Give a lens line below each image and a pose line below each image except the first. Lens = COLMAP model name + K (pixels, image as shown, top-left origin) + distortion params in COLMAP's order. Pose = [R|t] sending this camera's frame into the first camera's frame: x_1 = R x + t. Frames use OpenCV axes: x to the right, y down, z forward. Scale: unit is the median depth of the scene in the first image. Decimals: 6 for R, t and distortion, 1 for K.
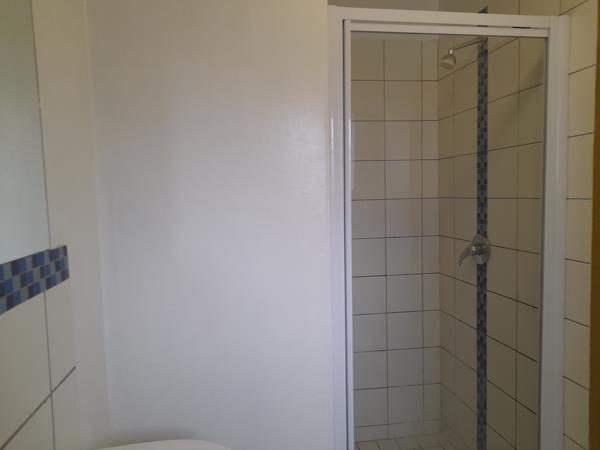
lens RADIAL K [[441.7, 0, 300.0], [0, 441.7, 225.0], [0, 0, 1]] dist [-0.001875, -0.000725]
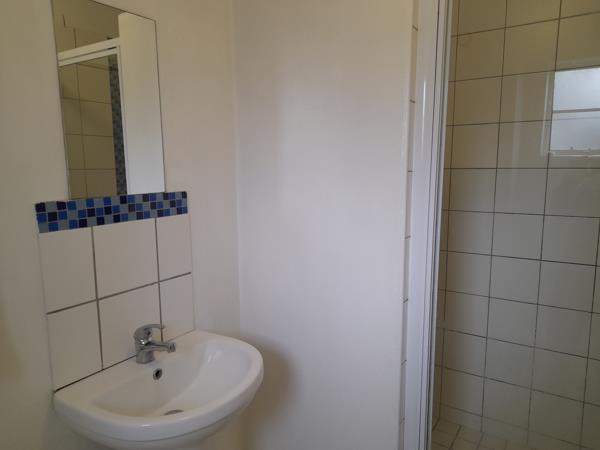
lens RADIAL K [[441.7, 0, 300.0], [0, 441.7, 225.0], [0, 0, 1]] dist [-0.001875, -0.000725]
pose [[0.743831, 0.120952, -0.657333, 1.519701], [-0.061815, 0.991723, 0.112532, -0.065892], [0.665503, -0.043072, 0.745151, 0.253676]]
